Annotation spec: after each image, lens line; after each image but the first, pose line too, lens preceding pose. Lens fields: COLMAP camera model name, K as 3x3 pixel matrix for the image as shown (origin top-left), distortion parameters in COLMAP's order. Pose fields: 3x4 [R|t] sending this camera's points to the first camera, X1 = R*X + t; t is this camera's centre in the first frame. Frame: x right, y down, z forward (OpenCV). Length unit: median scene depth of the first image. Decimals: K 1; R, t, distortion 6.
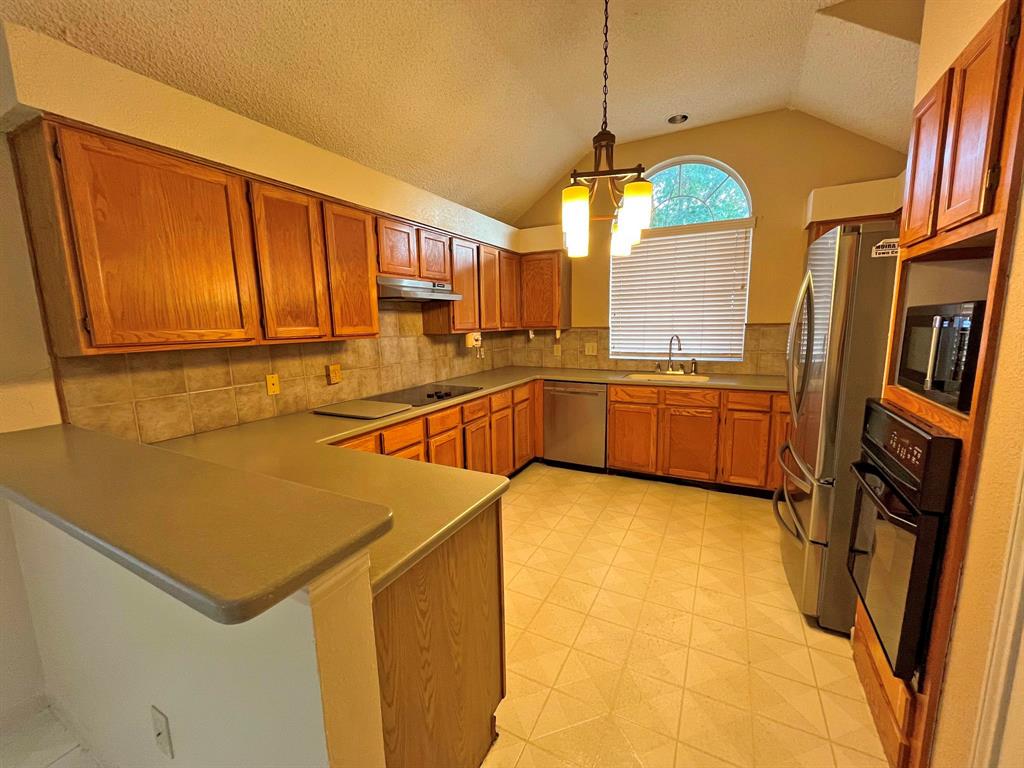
lens RADIAL K [[412.7, 0, 510.3], [0, 412.7, 385.0], [0, 0, 1]] dist [-0.000641, -0.001317]
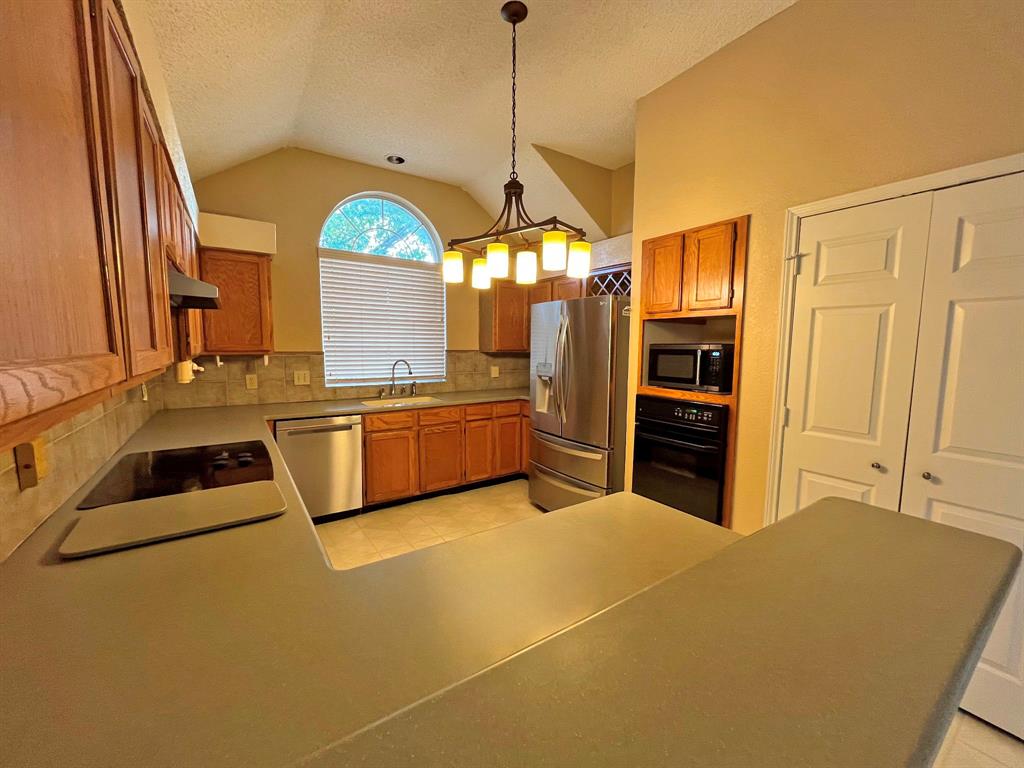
lens RADIAL K [[412.7, 0, 511.7], [0, 412.7, 383.1], [0, 0, 1]] dist [-0.000641, -0.001317]
pose [[0.466334, -0.059989, 0.882572, -0.501566], [0.114452, 0.993404, 0.007048, -0.047685], [-0.877173, 0.097726, 0.470124, 0.332091]]
